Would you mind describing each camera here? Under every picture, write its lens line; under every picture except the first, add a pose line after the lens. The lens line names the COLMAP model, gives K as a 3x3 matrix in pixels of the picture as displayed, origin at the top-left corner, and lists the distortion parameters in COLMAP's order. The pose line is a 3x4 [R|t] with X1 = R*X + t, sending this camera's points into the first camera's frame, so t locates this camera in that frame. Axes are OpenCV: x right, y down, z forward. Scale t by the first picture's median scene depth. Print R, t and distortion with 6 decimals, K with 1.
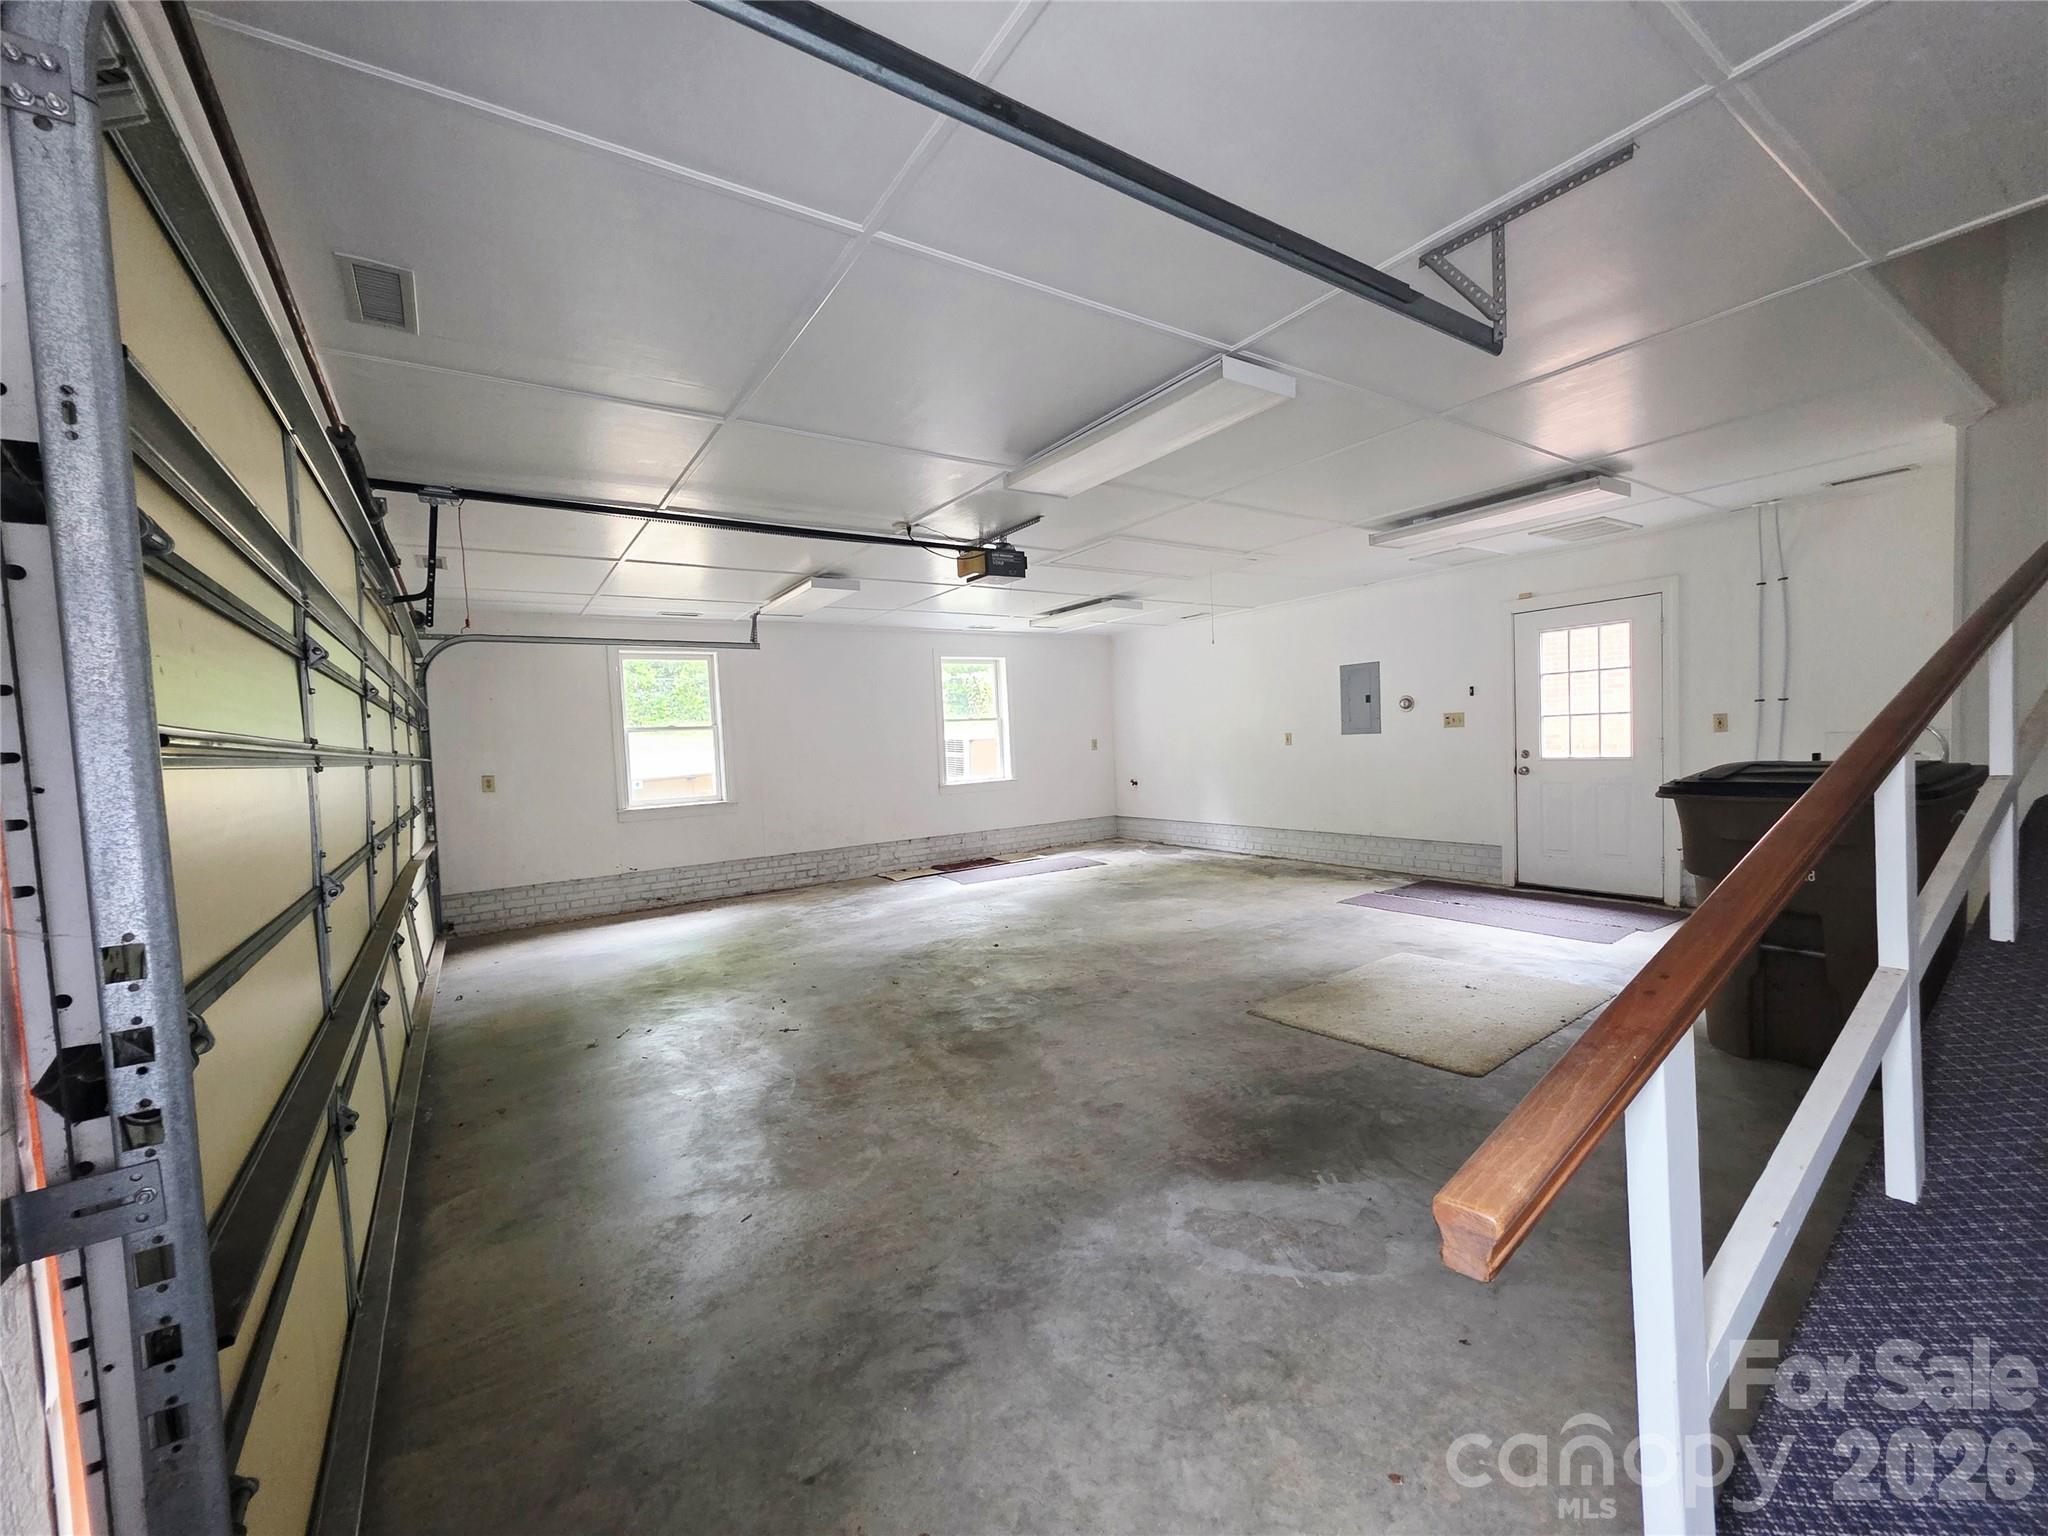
lens RADIAL K [[813.6, 0, 1018.6], [0, 813.6, 768.9], [0, 0, 1]] dist [0.006135, -0.001189]
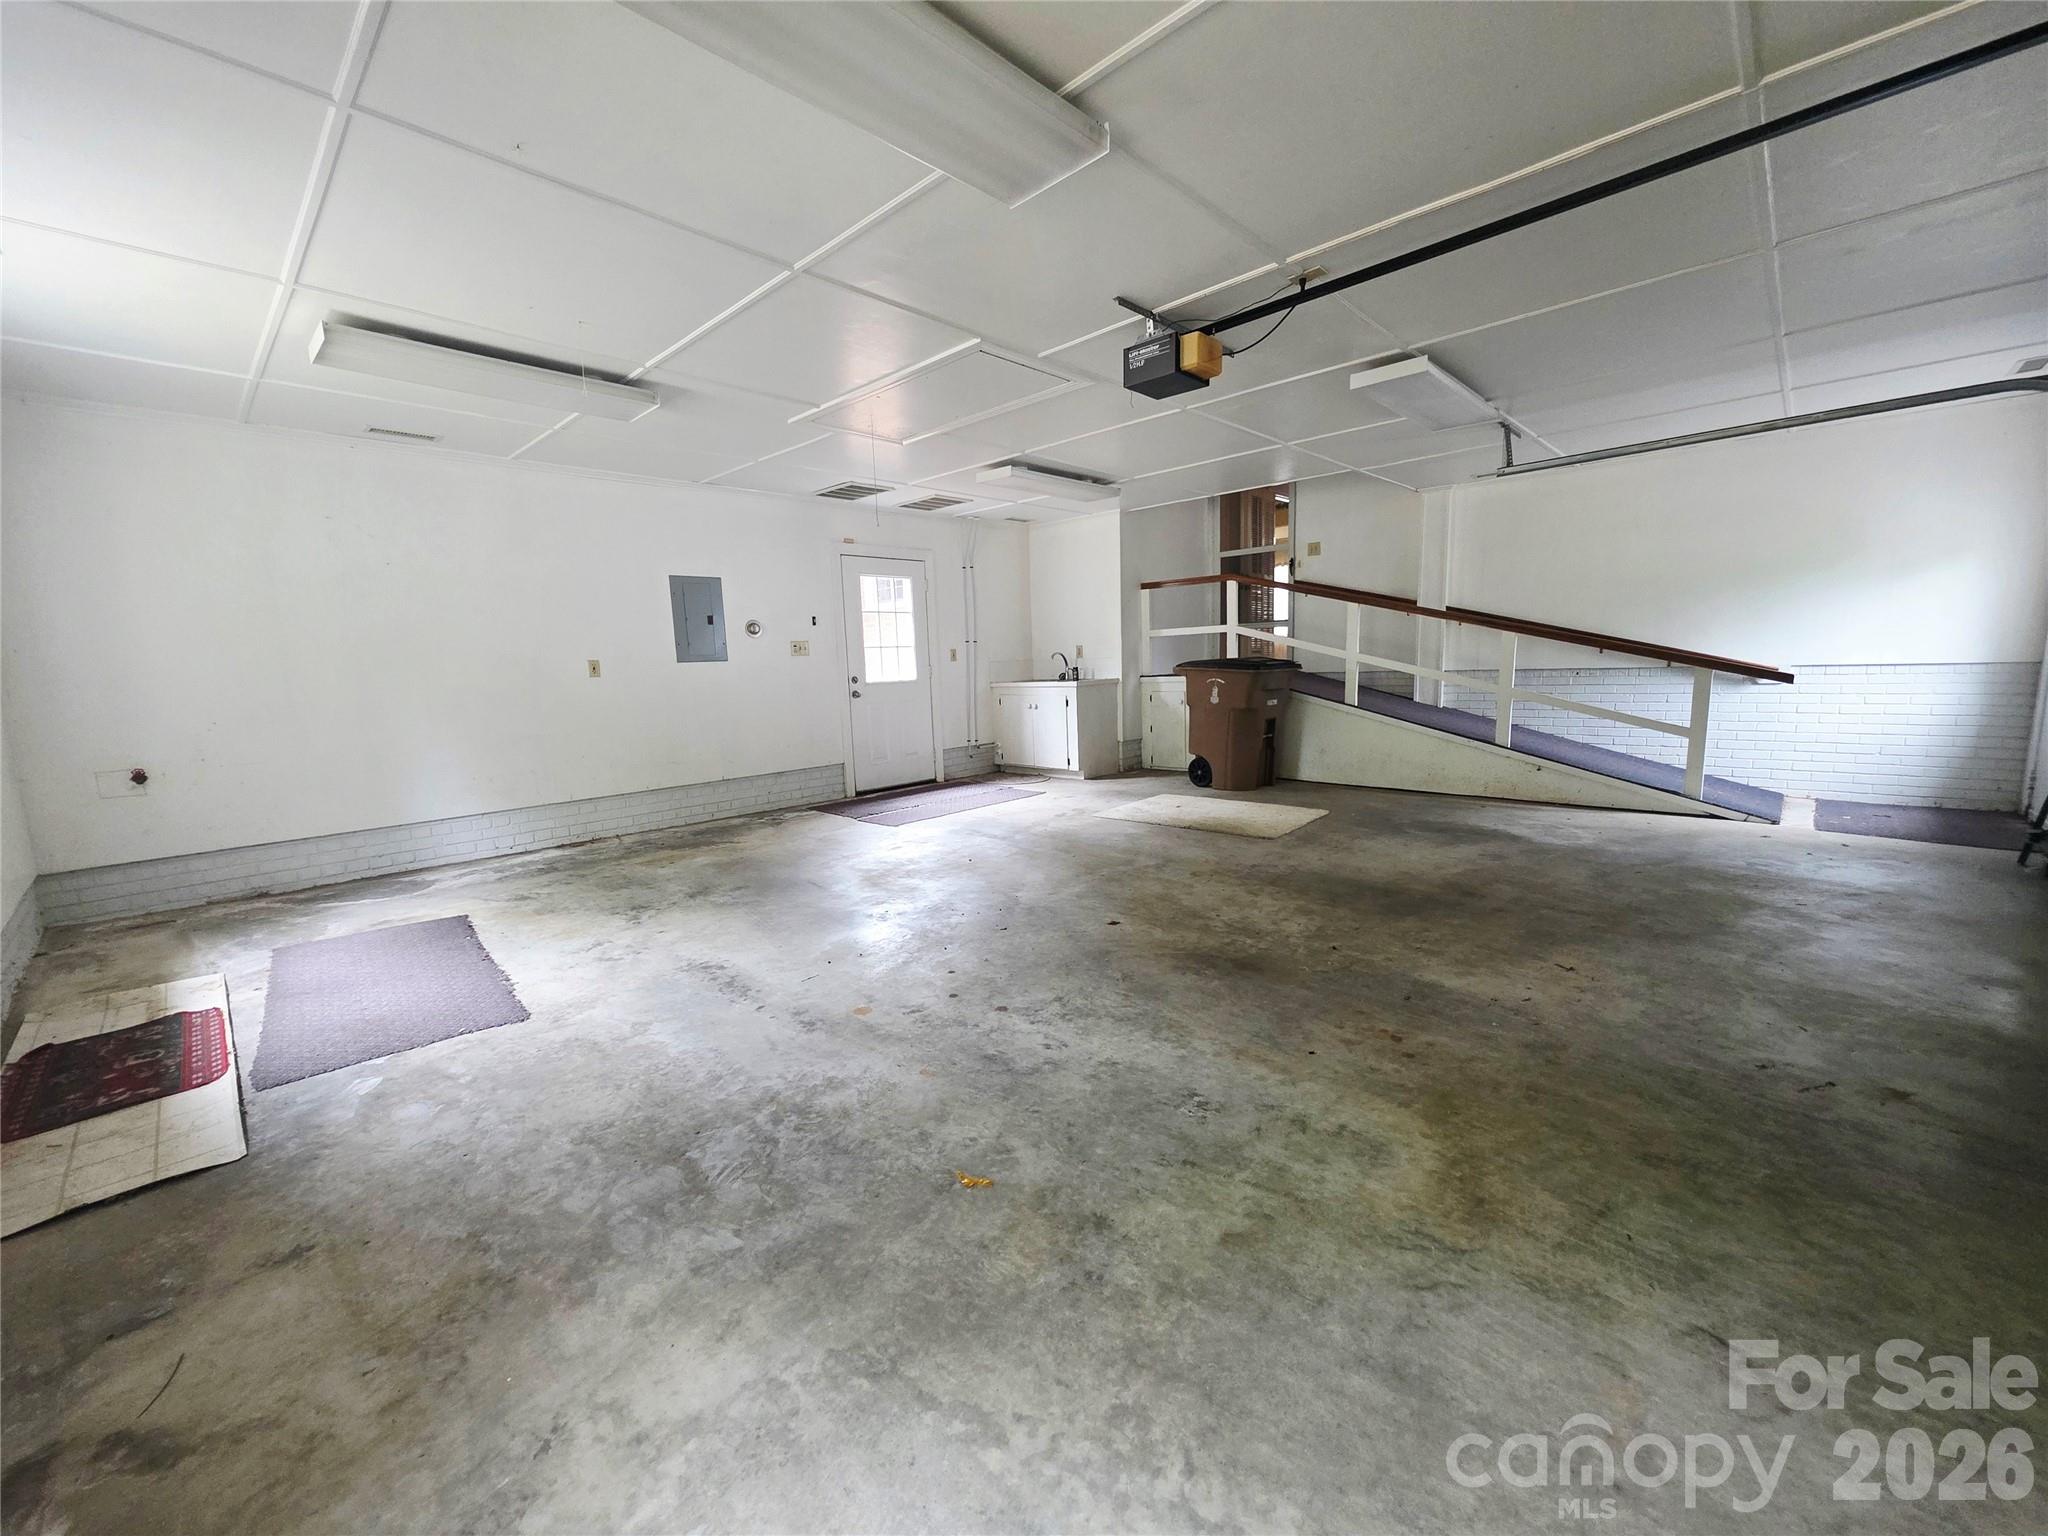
lens RADIAL K [[813.6, 0, 1018.0], [0, 813.6, 770.3], [0, 0, 1]] dist [0.006135, -0.001189]
pose [[-0.211526, -0.078730, 0.974196, -0.601887], [0.081373, 0.991871, 0.097826, 0.015927], [-0.973979, 0.099966, -0.203401, 1.094826]]
